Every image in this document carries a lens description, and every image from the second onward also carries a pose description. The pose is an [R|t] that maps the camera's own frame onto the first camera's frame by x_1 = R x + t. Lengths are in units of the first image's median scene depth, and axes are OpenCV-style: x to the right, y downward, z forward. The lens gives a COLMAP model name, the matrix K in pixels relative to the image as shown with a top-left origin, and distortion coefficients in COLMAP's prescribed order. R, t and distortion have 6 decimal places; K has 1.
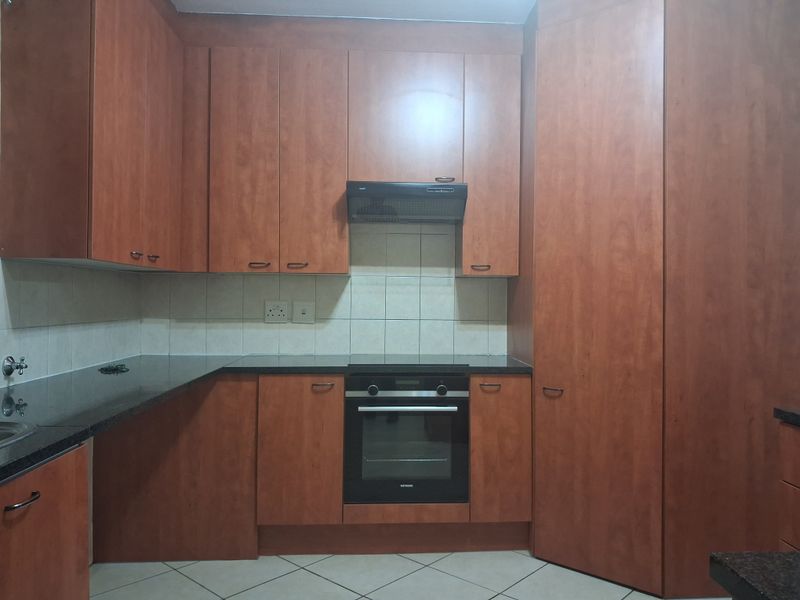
lens RADIAL K [[627.2, 0, 413.3], [0, 627.2, 294.5], [0, 0, 1]] dist [0.056395, -0.097415]
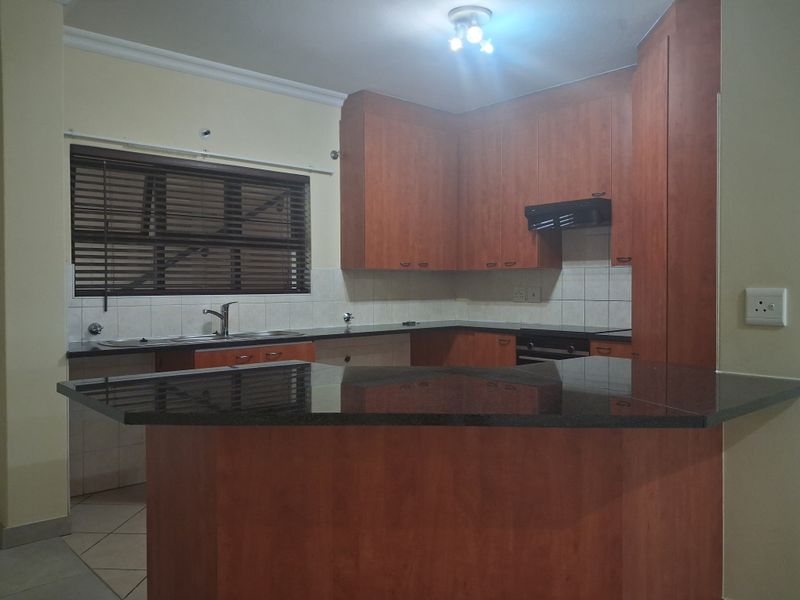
lens RADIAL K [[627.2, 0, 397.2], [0, 627.2, 300.4], [0, 0, 1]] dist [0.056395, -0.097415]
pose [[0.616271, 0.007718, -0.787496, 0.914477], [0.014673, 0.999666, 0.021281, 0.006553], [0.787397, -0.024670, 0.615952, -0.175301]]
